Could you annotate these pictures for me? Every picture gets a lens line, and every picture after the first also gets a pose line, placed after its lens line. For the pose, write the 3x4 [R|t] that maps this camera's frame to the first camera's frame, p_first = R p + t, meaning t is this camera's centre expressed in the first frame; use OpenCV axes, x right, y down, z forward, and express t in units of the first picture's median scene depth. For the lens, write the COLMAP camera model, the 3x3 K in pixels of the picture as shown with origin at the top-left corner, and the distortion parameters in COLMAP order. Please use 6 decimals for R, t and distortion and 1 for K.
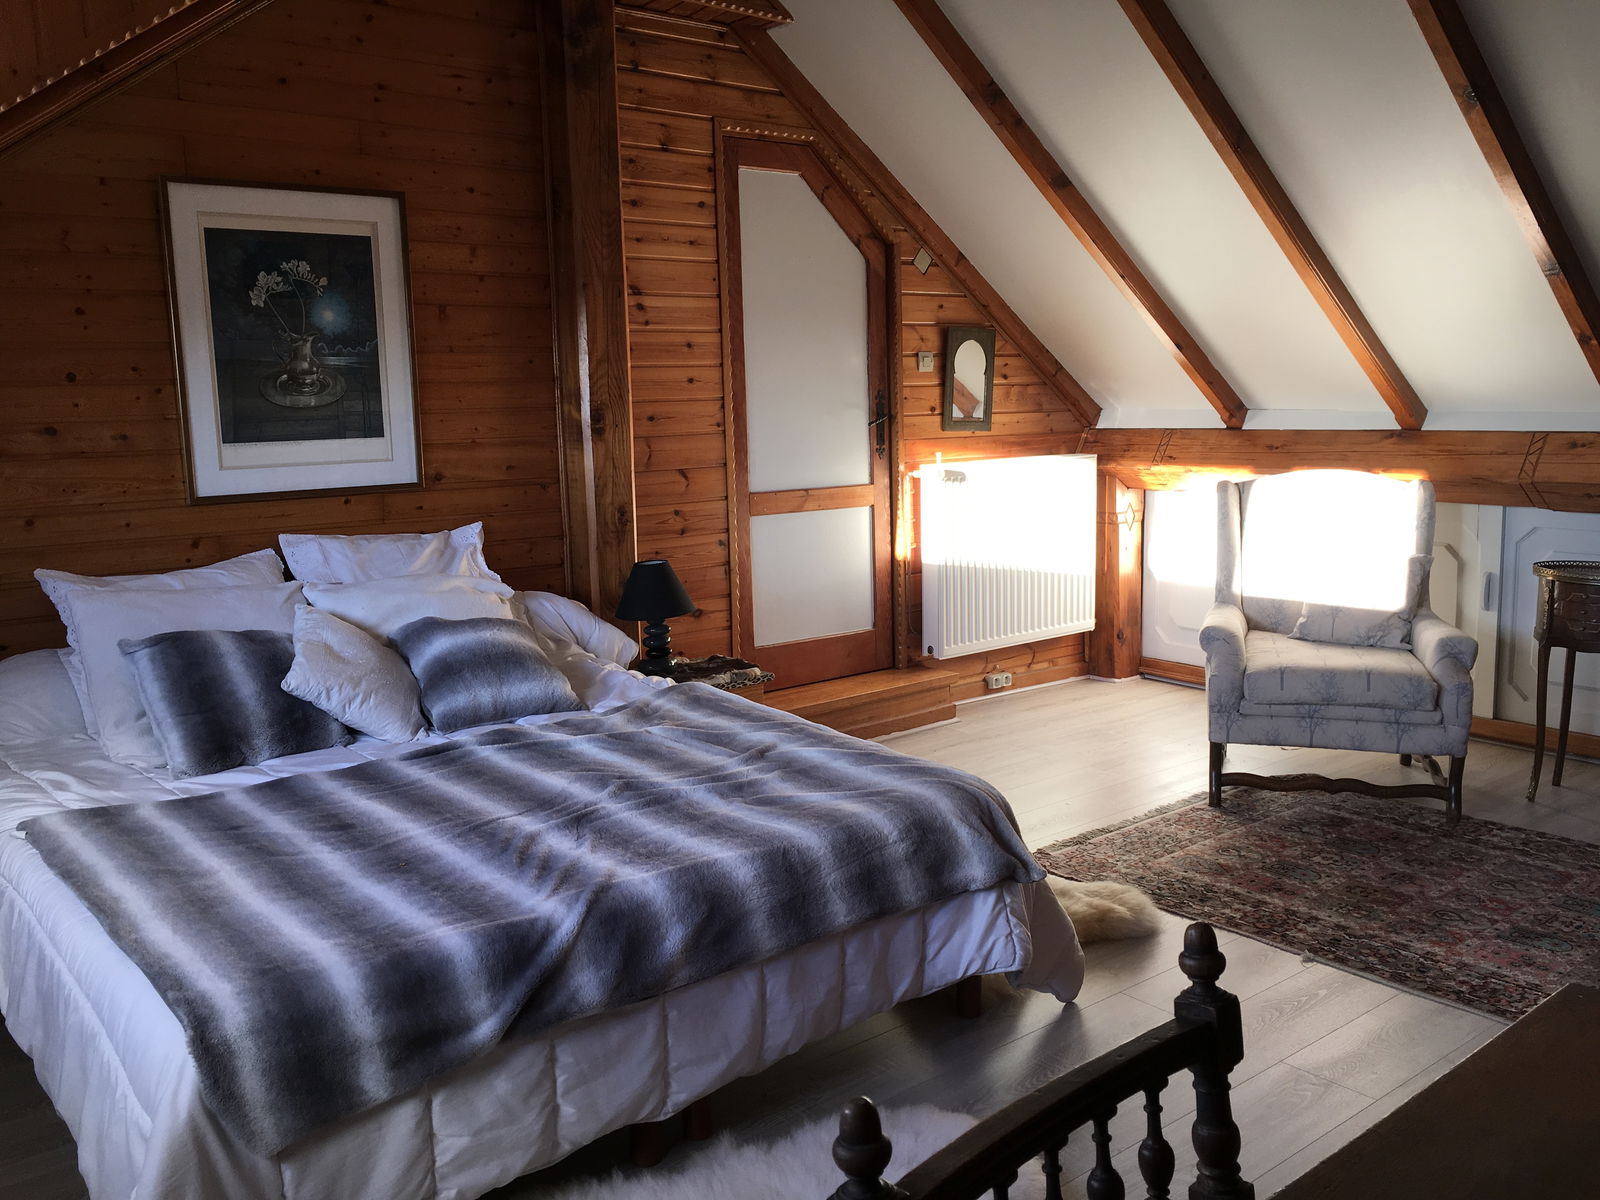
lens RADIAL K [[1354.1, 0, 799.3], [0, 1354.1, 592.2], [0, 0, 1]] dist [0.067545, -0.091174]
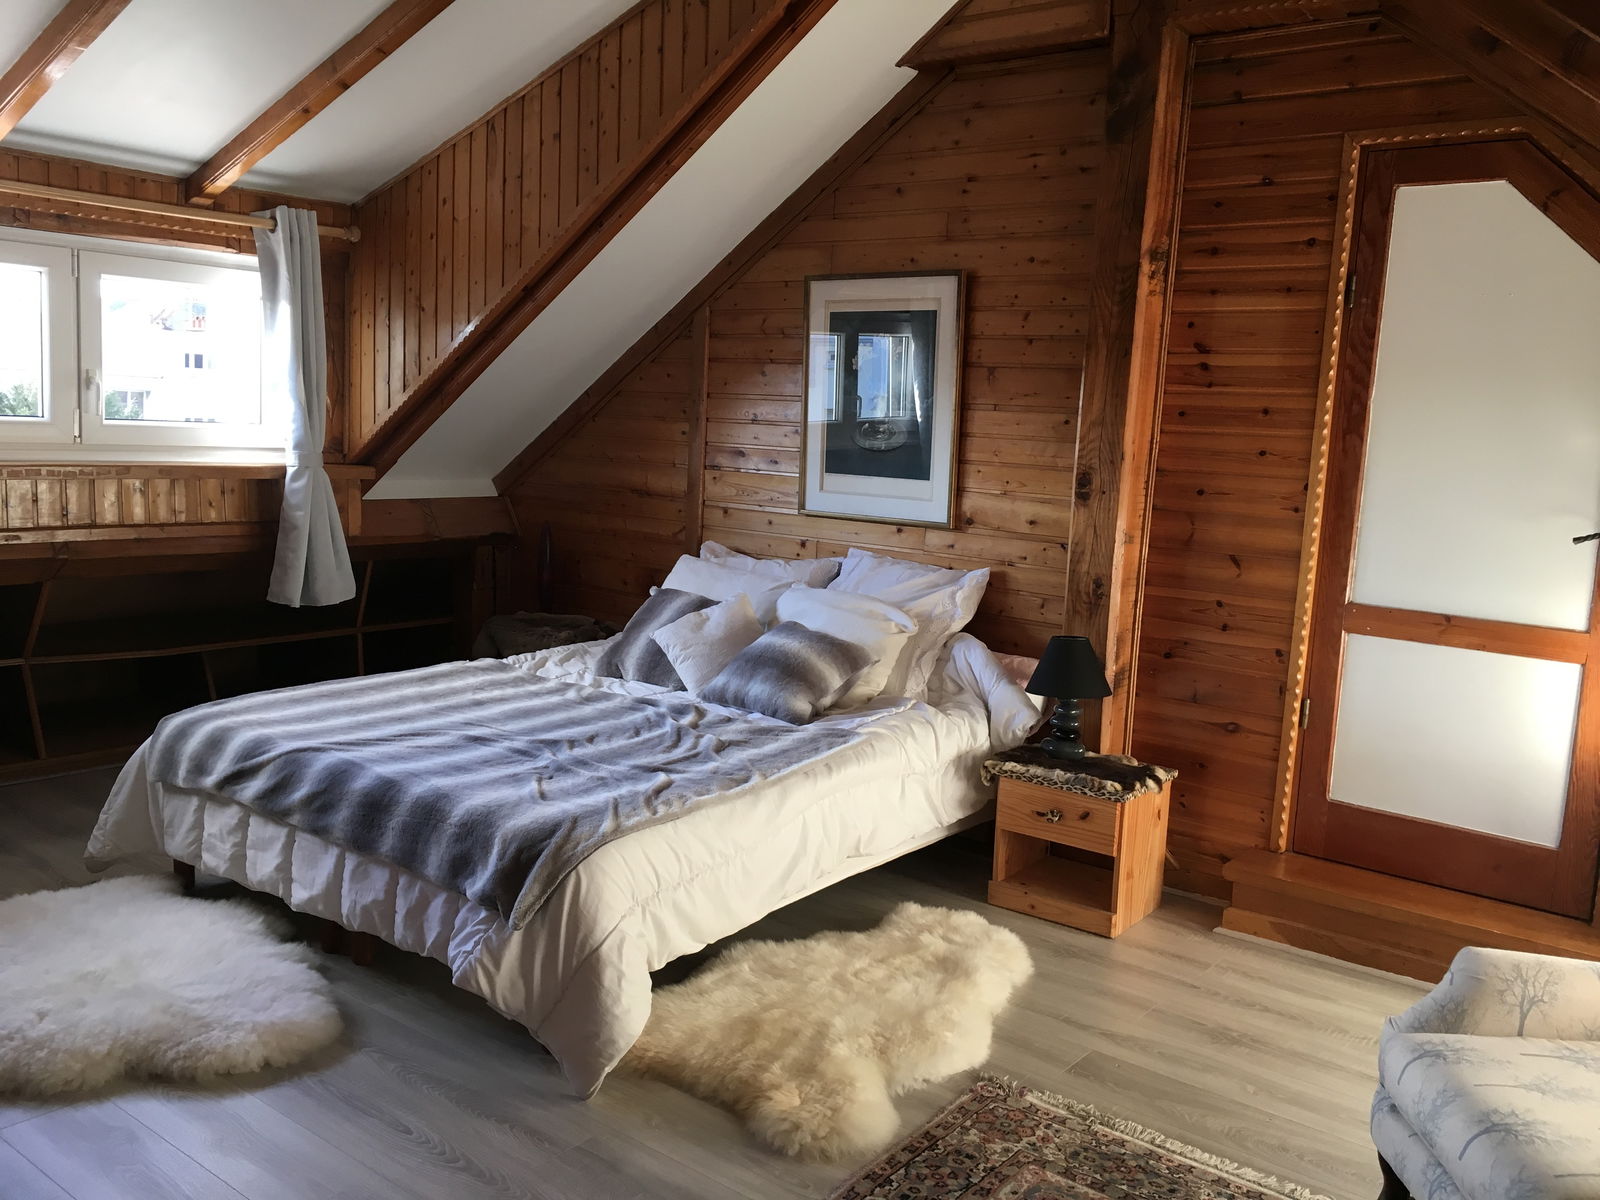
lens RADIAL K [[1354.1, 0, 799.3], [0, 1354.1, 592.2], [0, 0, 1]] dist [0.067545, -0.091174]
pose [[0.216772, 0.156673, -0.963568, 0.685799], [-0.197014, 0.973749, 0.114006, -0.112395], [0.956136, 0.165123, 0.241949, 0.539302]]
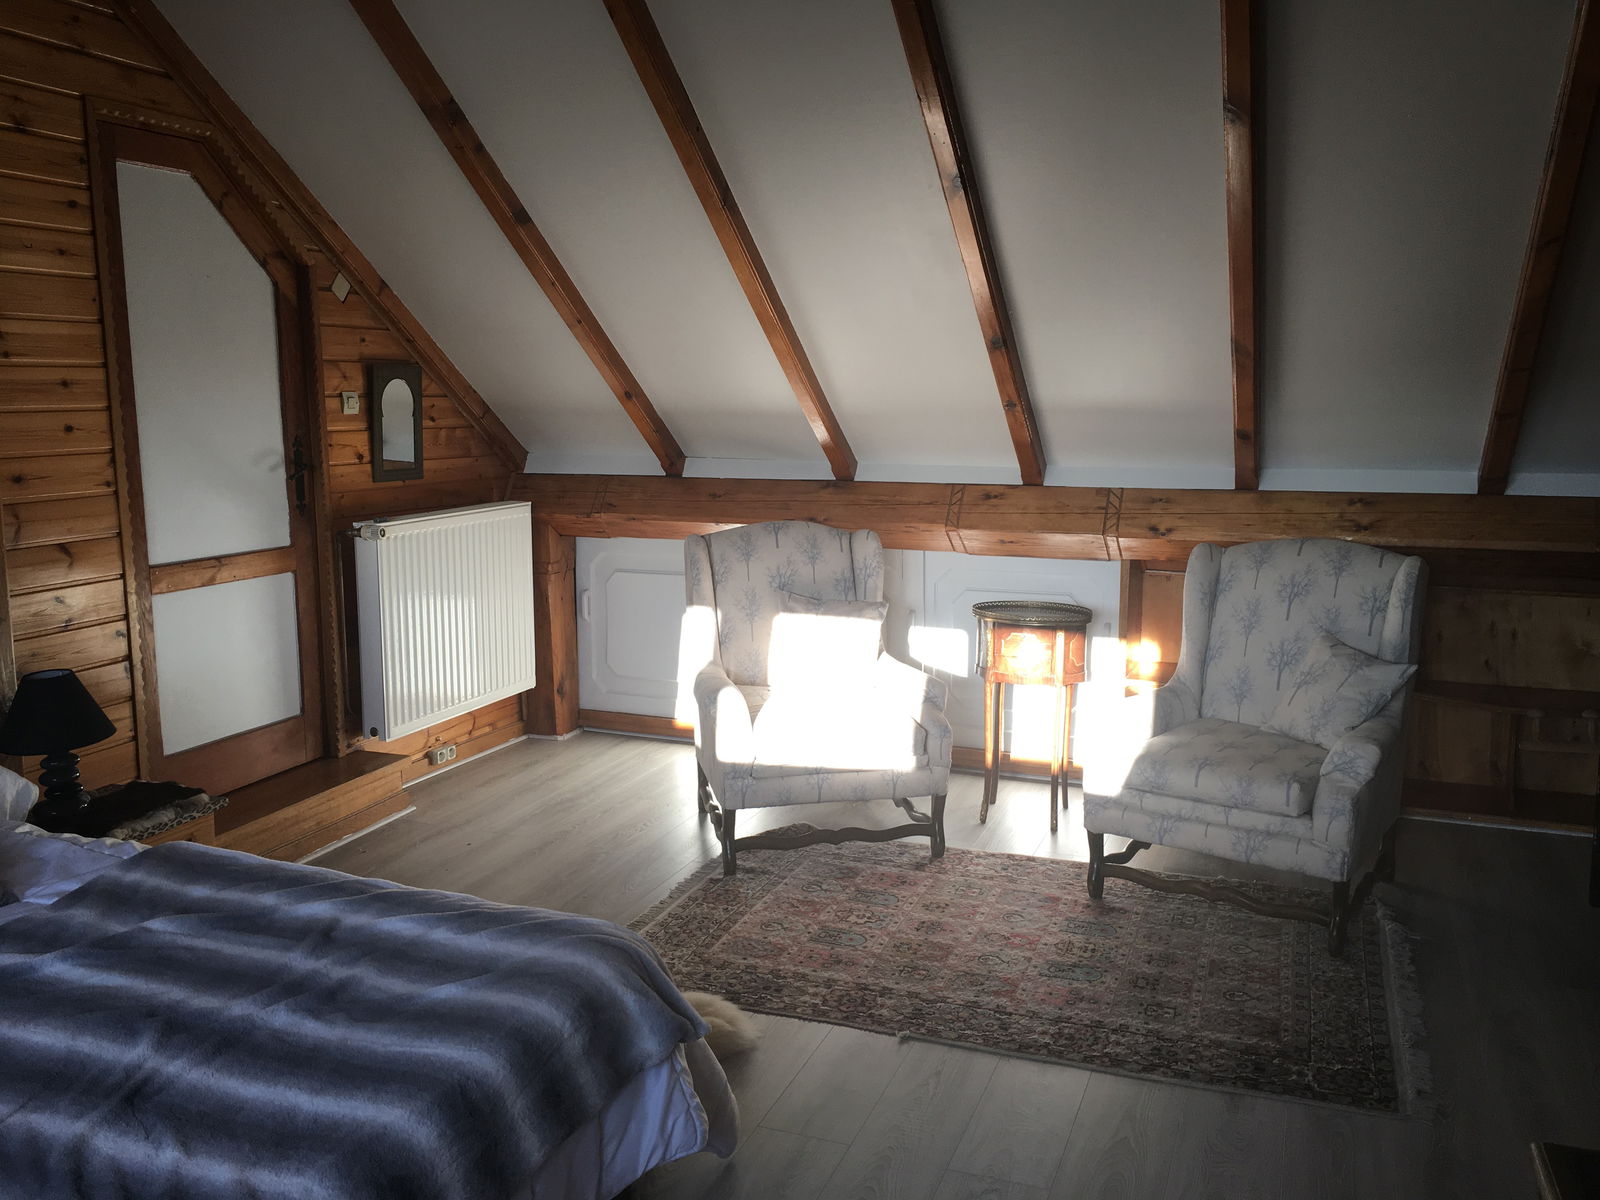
lens RADIAL K [[1354.1, 0, 799.3], [0, 1354.1, 592.2], [0, 0, 1]] dist [0.067545, -0.091174]
pose [[0.865185, -0.054798, 0.498450, -0.114790], [0.057344, 0.998302, 0.010216, -0.047079], [-0.498163, 0.019745, 0.866858, 0.116426]]
